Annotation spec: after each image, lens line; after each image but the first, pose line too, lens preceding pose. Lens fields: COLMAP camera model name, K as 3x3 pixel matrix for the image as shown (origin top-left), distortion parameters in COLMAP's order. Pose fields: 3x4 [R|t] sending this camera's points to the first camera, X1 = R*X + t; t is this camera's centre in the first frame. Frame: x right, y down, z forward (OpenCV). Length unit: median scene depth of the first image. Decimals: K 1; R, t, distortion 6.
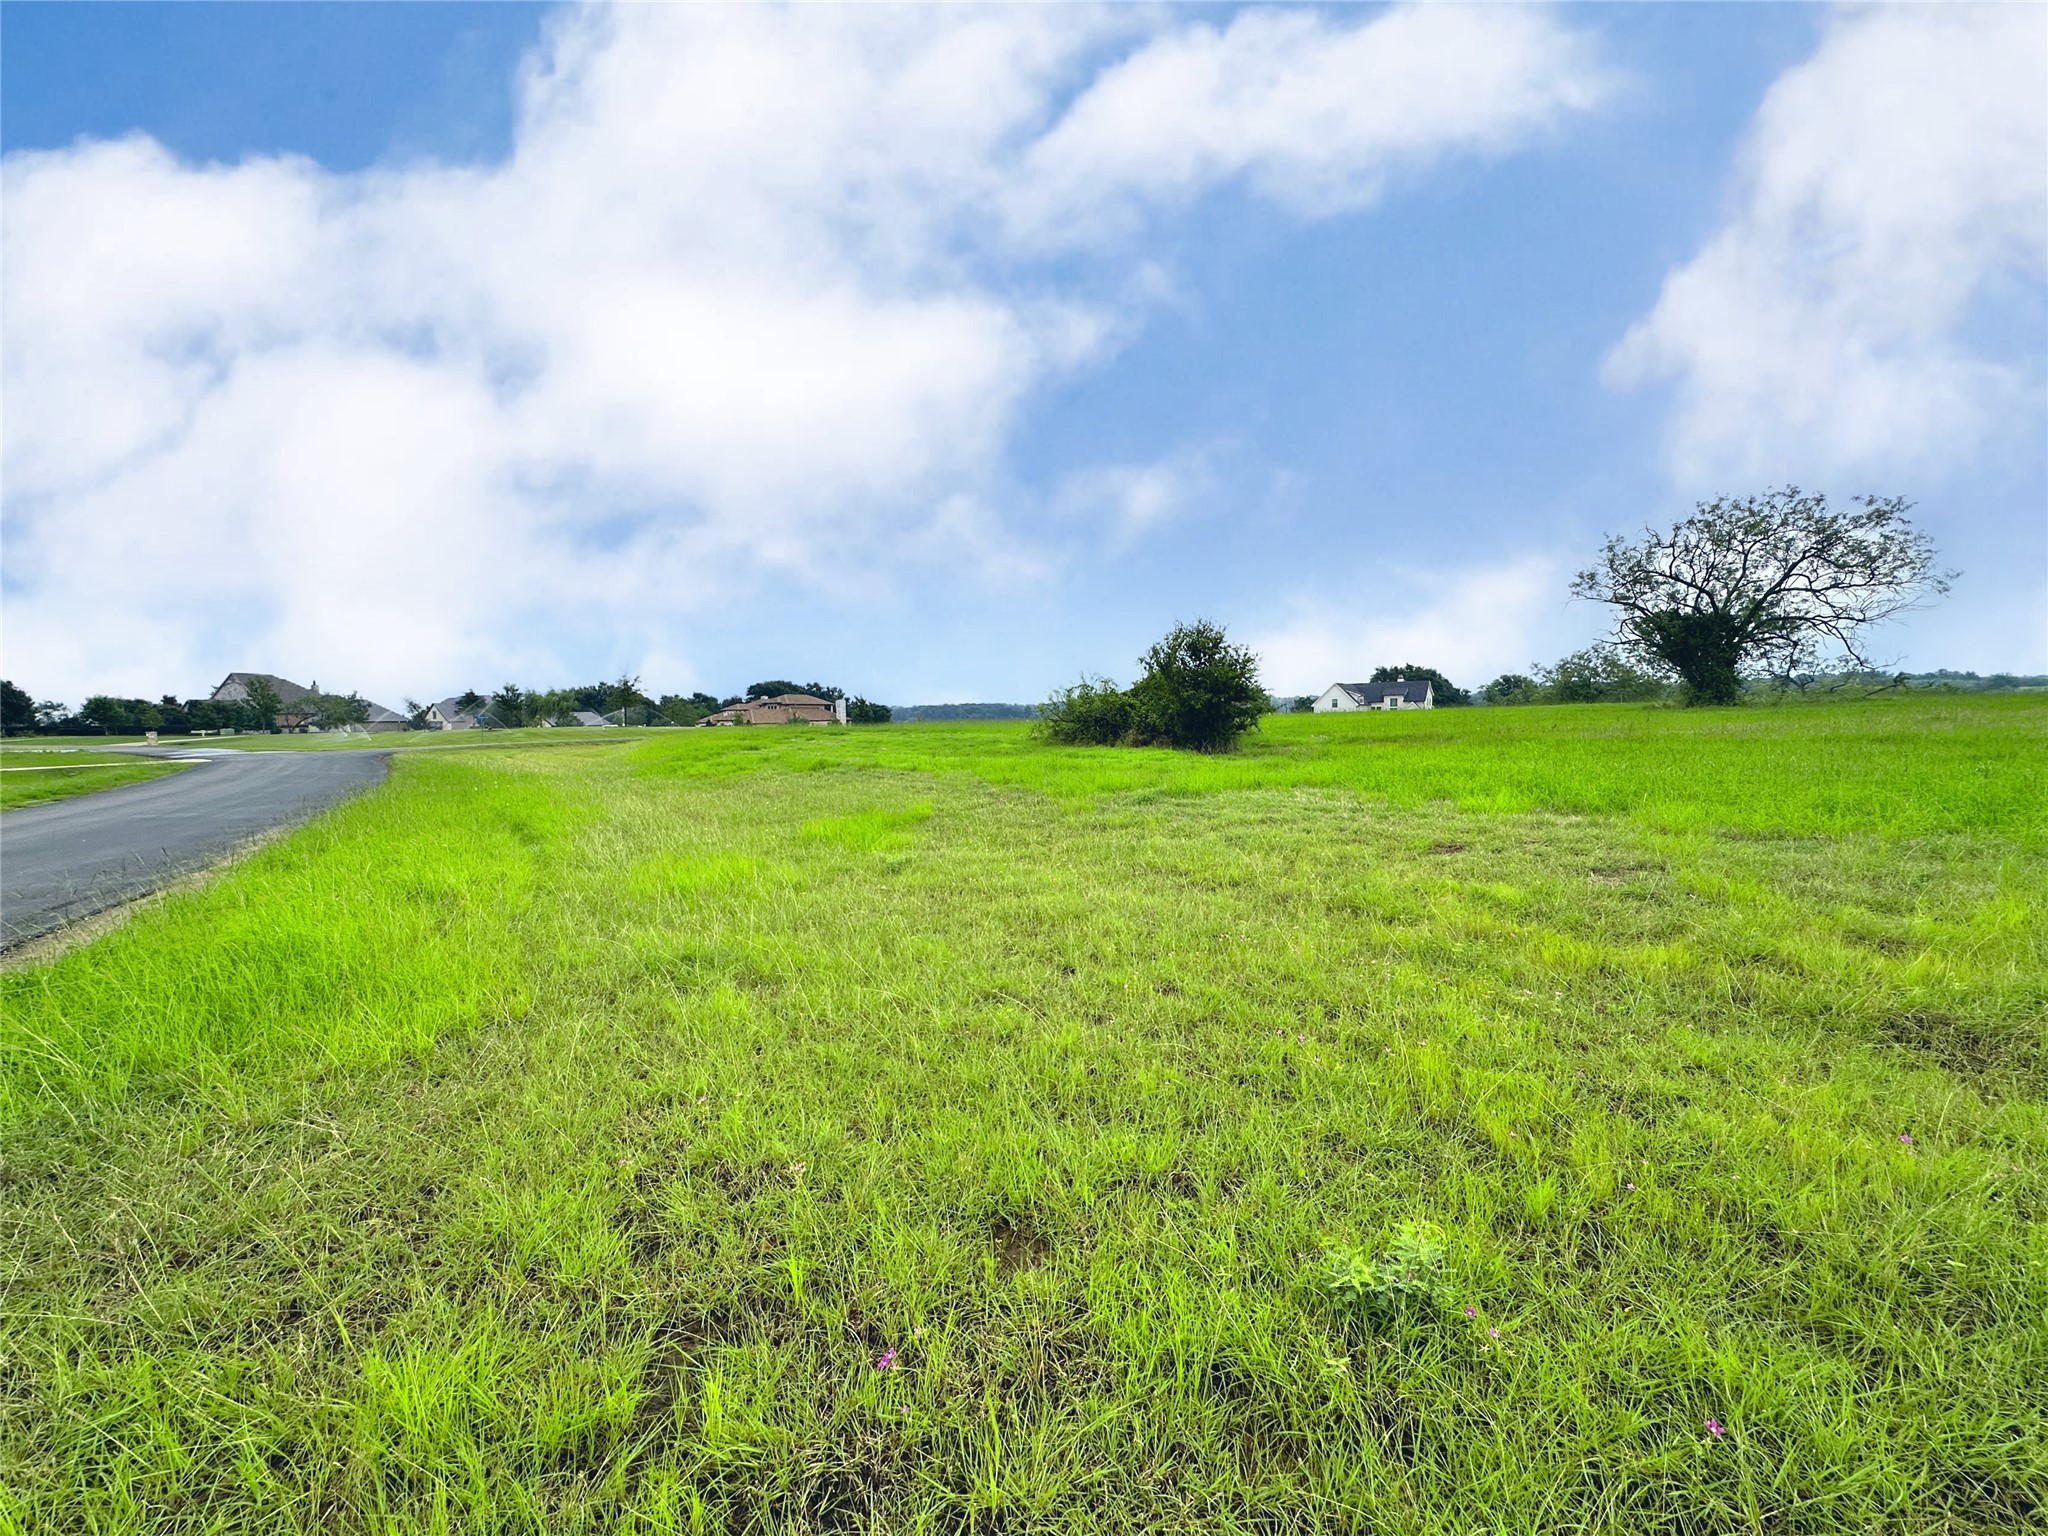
lens RADIAL K [[815.5, 0, 1024.0], [0, 815.5, 768.0], [0, 0, 1]] dist [-0.002246, 0.000299]
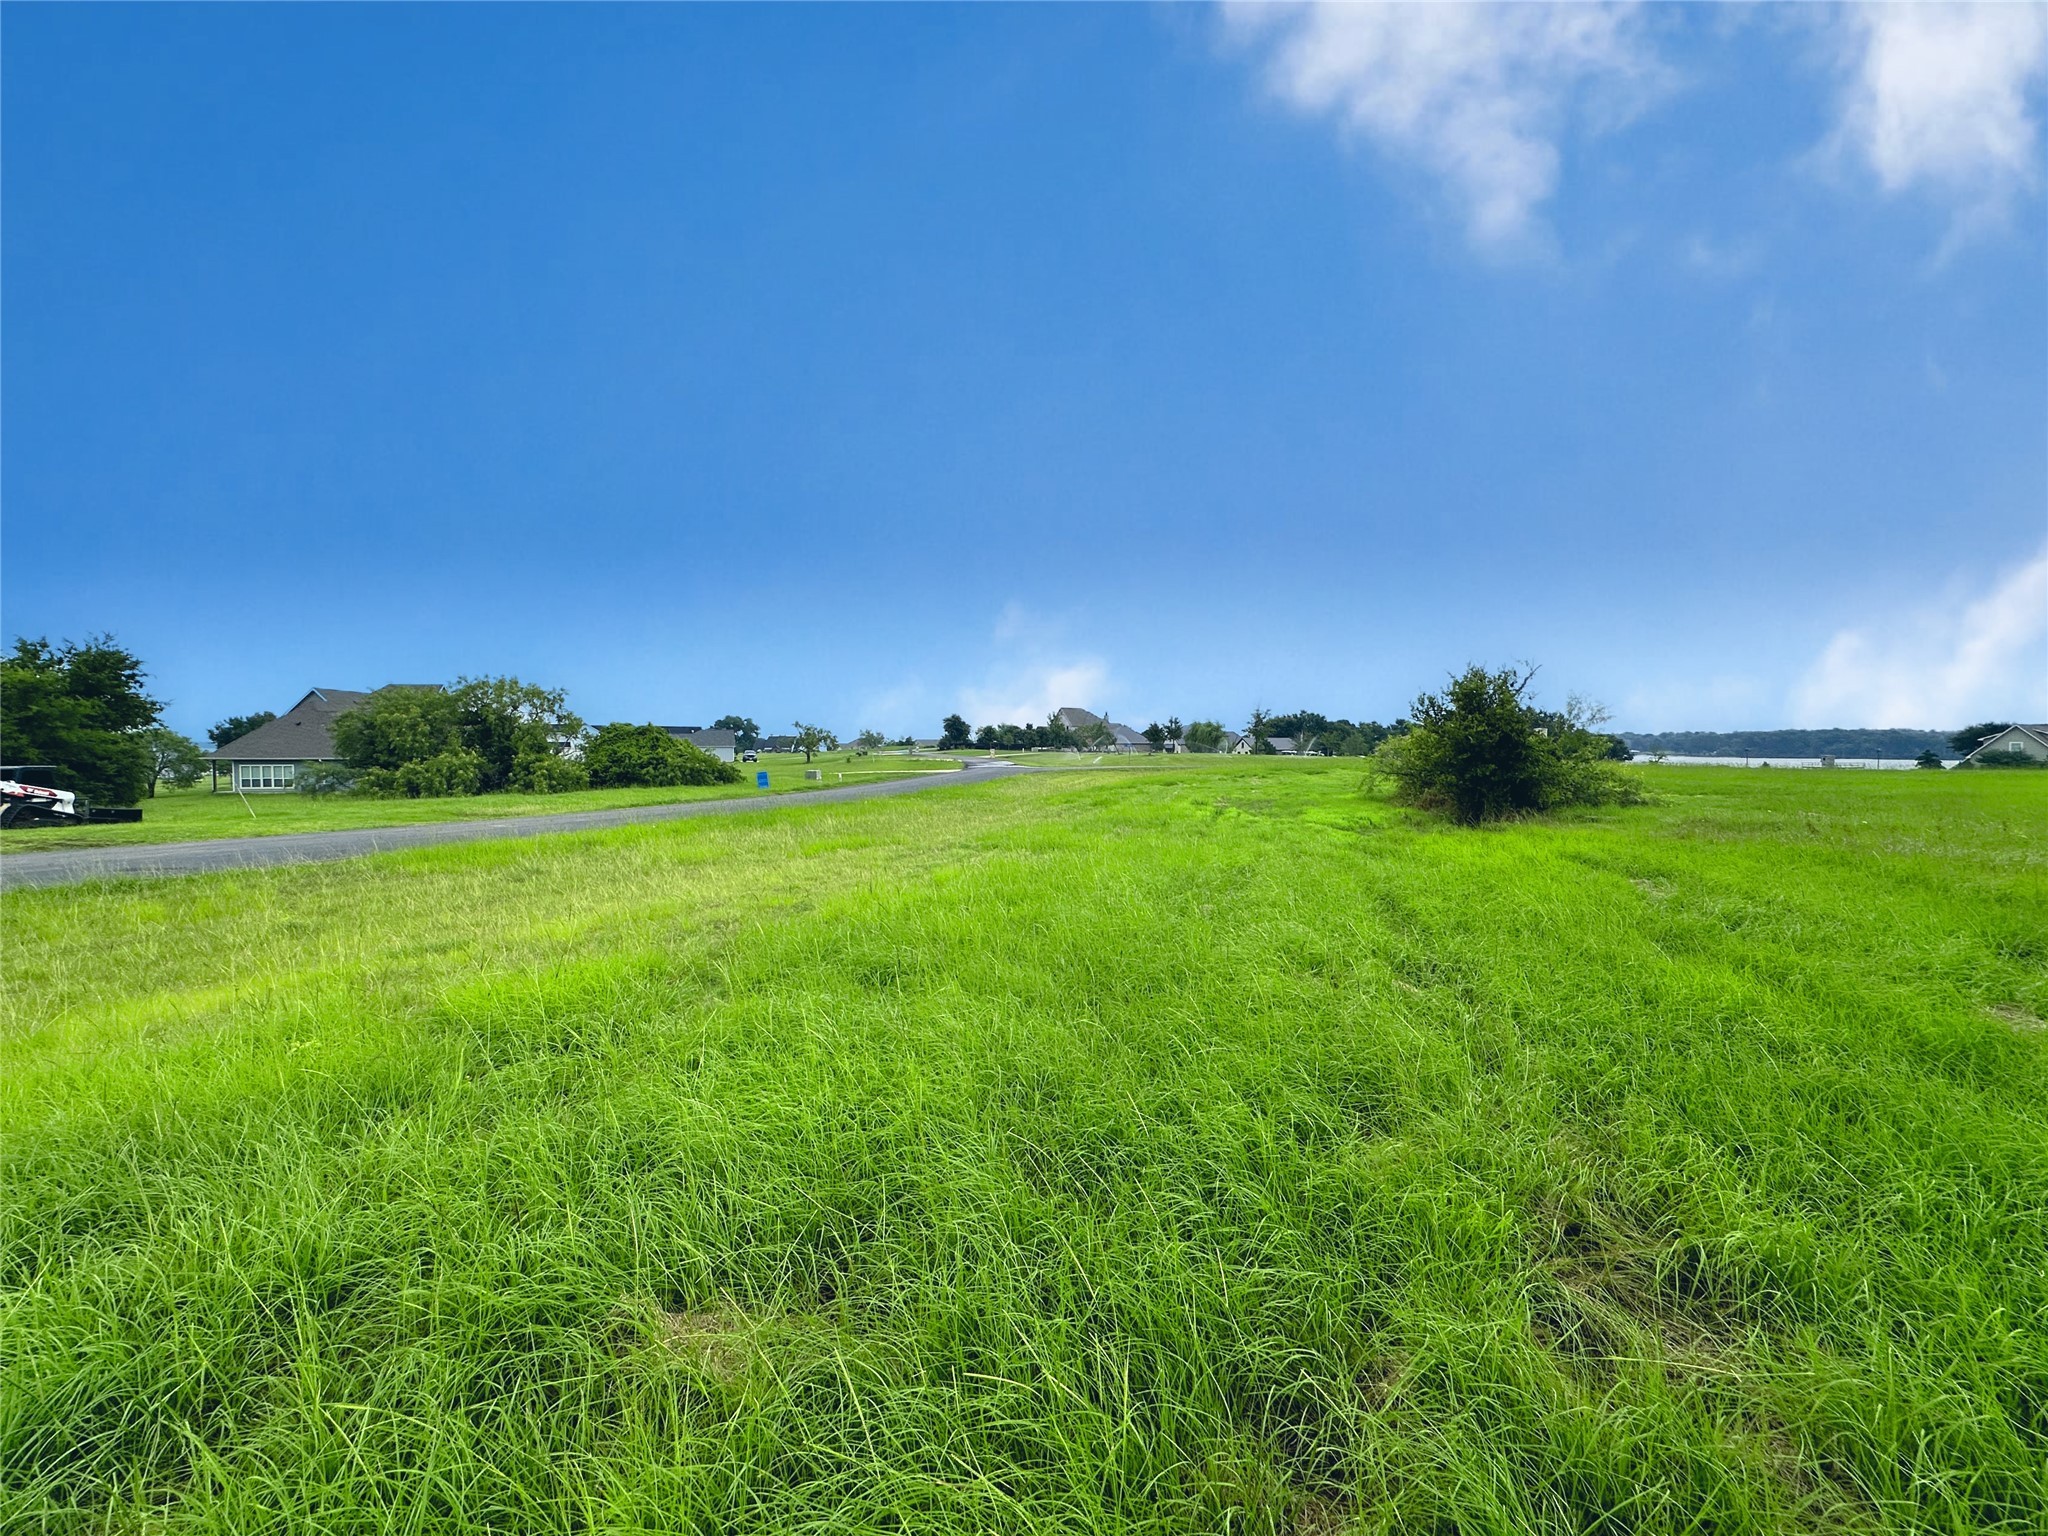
lens RADIAL K [[815.5, 0, 1024.0], [0, 815.5, 768.0], [0, 0, 1]] dist [-0.002246, 0.000299]
pose [[0.650651, 0.041394, -0.758248, 0.090114], [-0.062936, 0.998017, 0.000479, -0.007240], [0.756765, 0.047409, 0.651966, 0.015158]]
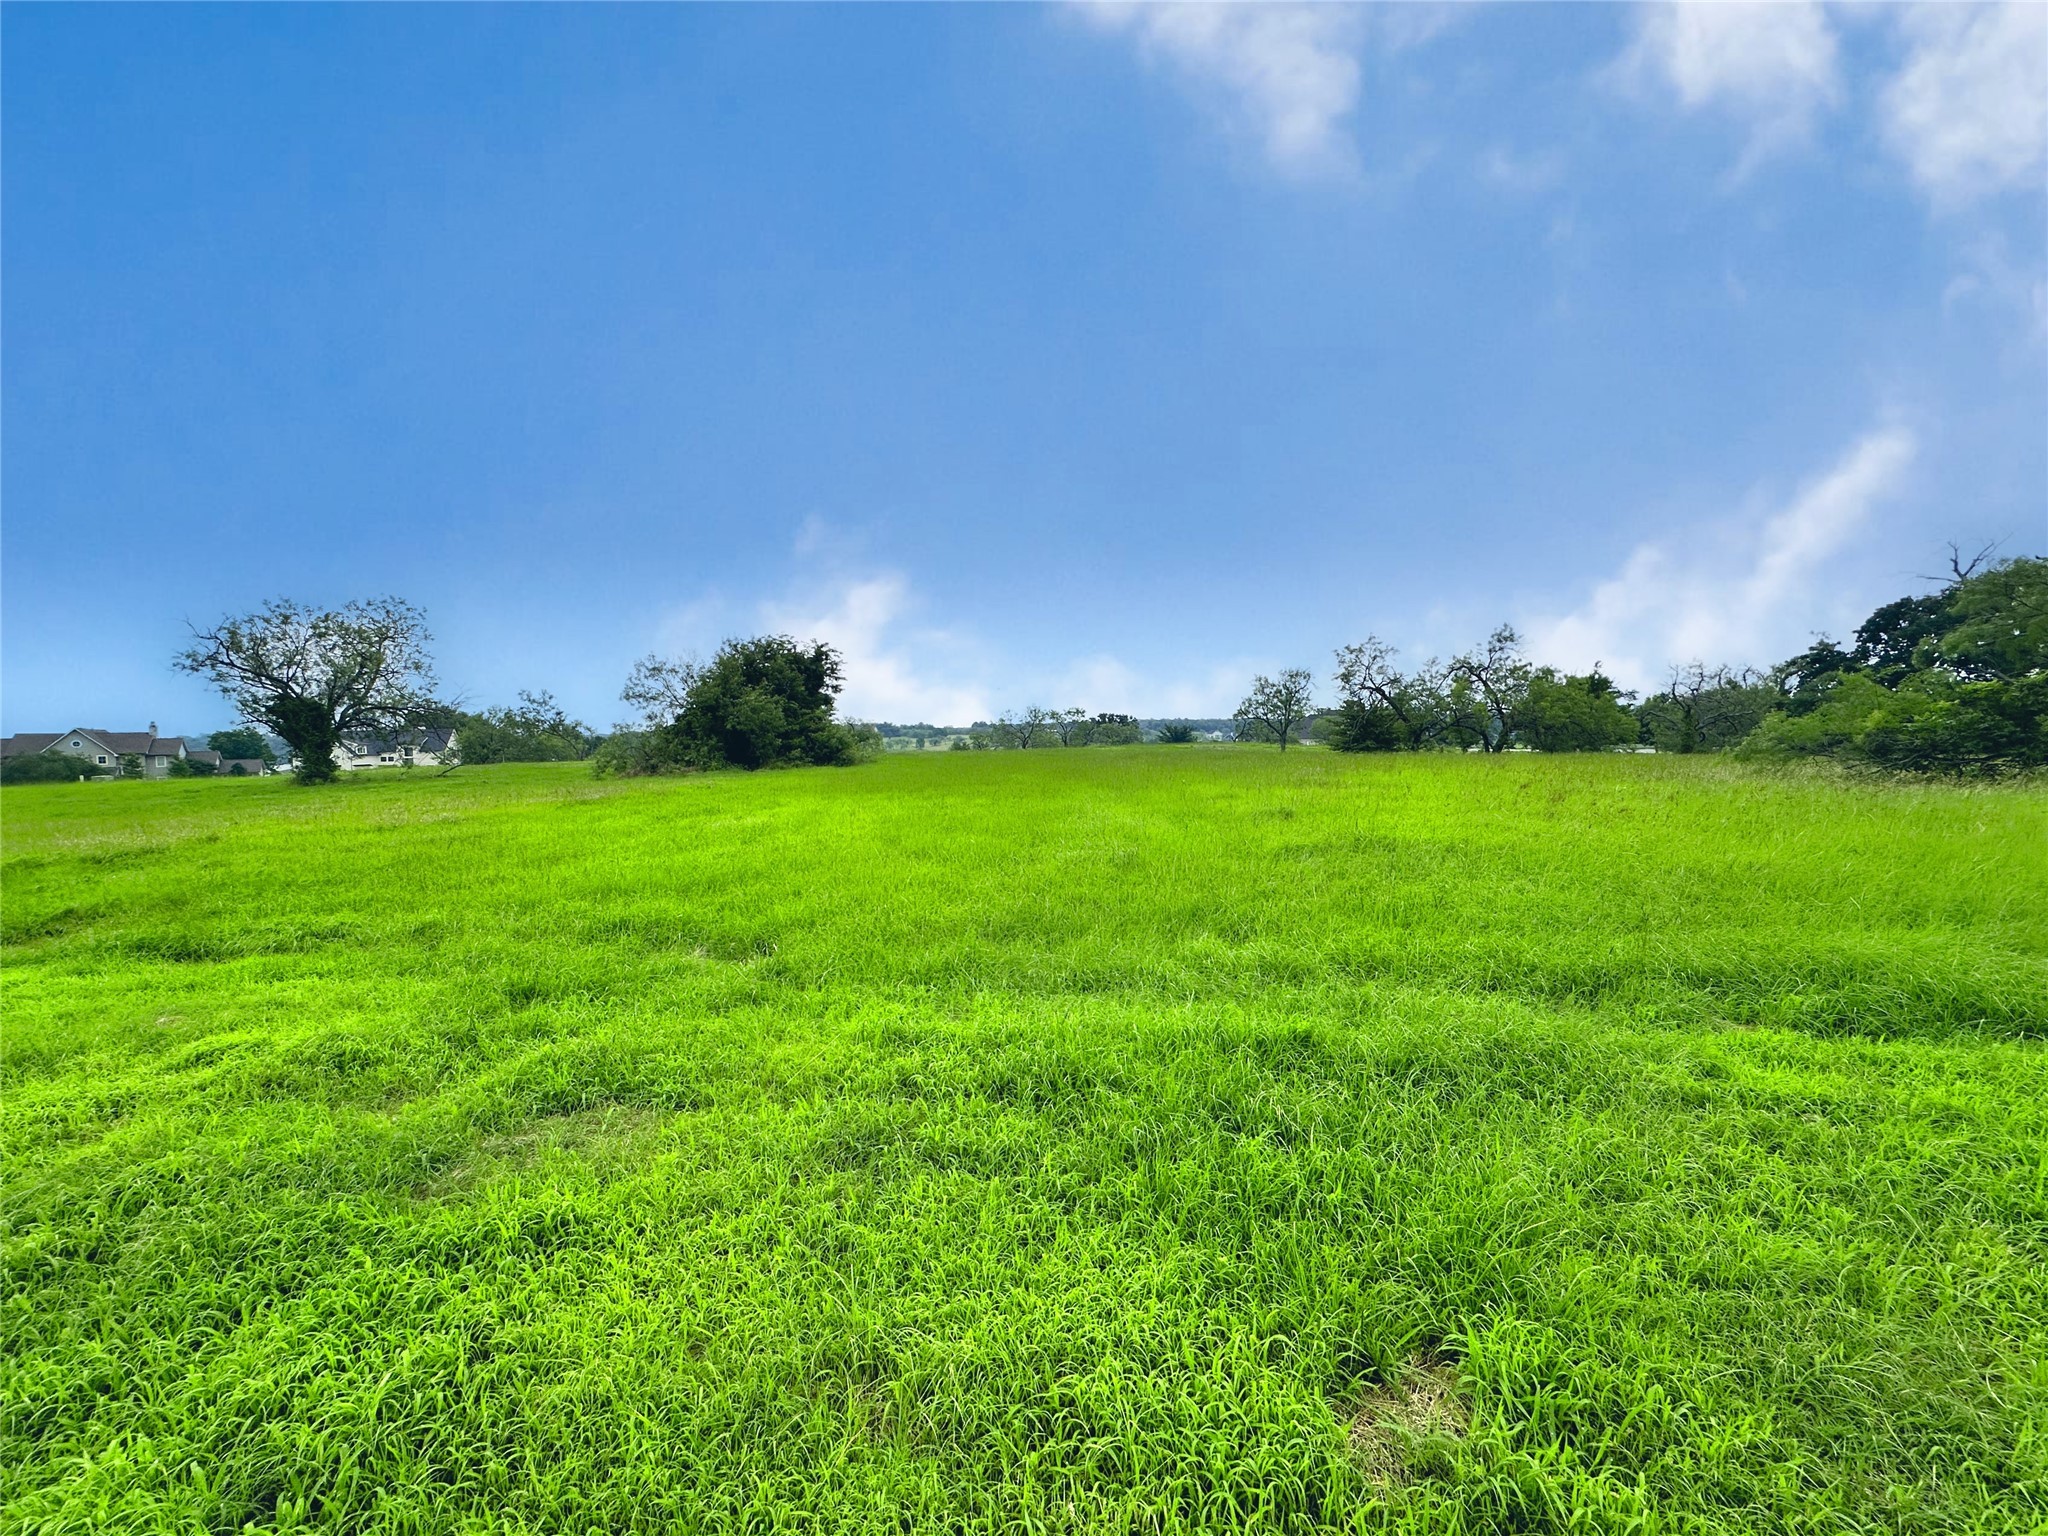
lens RADIAL K [[815.5, 0, 1024.0], [0, 815.5, 768.0], [0, 0, 1]] dist [-0.002246, 0.000299]
pose [[0.588939, -0.022536, 0.807863, 0.128268], [0.061287, 0.997978, -0.016840, -0.004788], [-0.805850, 0.059429, 0.589130, -0.106508]]
